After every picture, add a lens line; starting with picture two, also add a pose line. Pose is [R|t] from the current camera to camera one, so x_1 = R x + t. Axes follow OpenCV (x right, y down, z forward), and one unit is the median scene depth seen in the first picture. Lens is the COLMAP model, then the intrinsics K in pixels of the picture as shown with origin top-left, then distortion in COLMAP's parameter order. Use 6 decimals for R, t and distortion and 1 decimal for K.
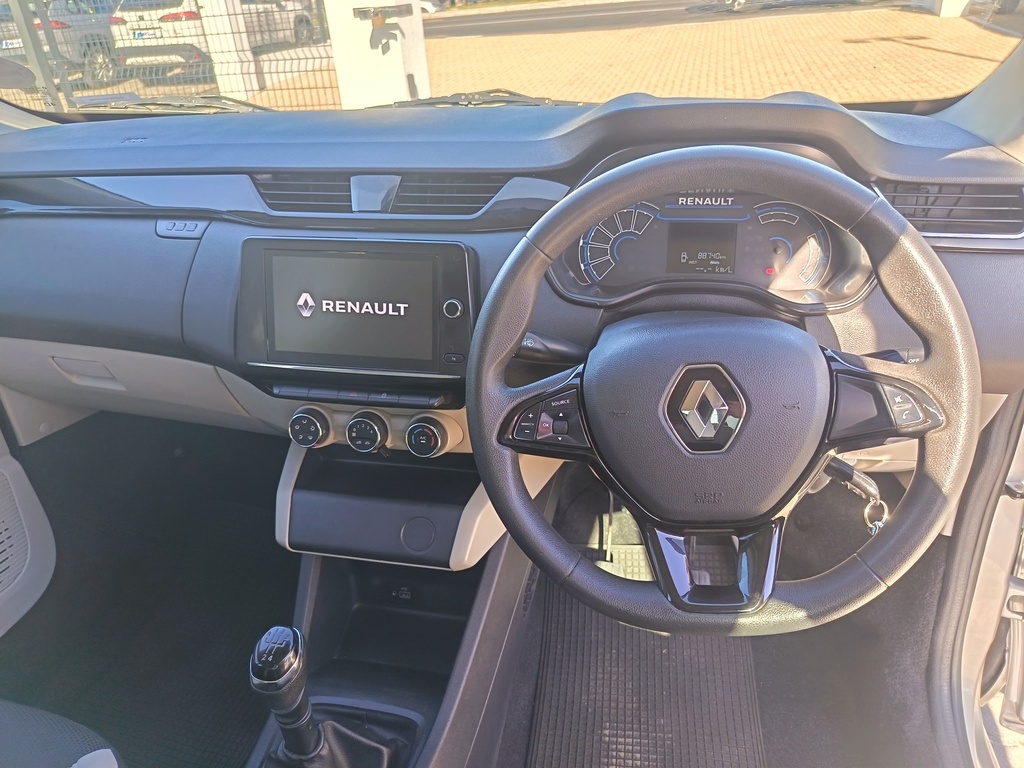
lens RADIAL K [[710.2, 0, 507.2], [0, 710.2, 375.6], [0, 0, 1]] dist [0.031177, -0.027616]
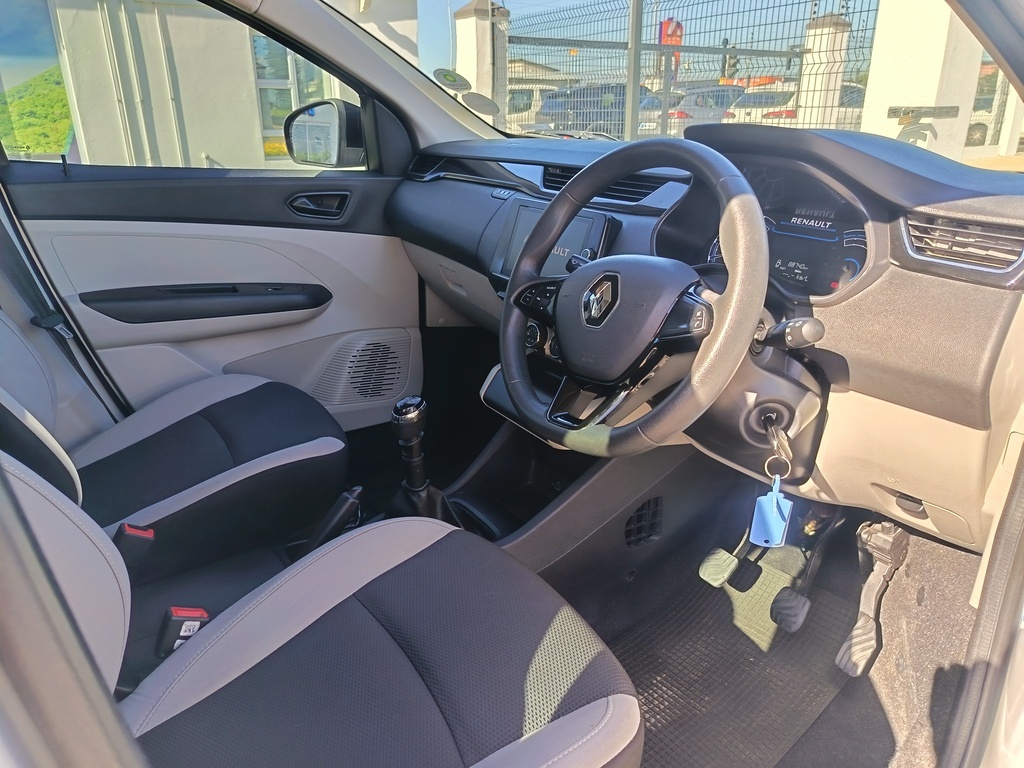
lens RADIAL K [[710.2, 0, 538.4], [0, 710.2, 371.1], [0, 0, 1]] dist [0.031177, -0.027616]
pose [[0.745391, 0.283284, -0.603442, 0.566210], [-0.357961, 0.933729, -0.003829, 0.121086], [0.562366, 0.218863, 0.797398, -0.123061]]
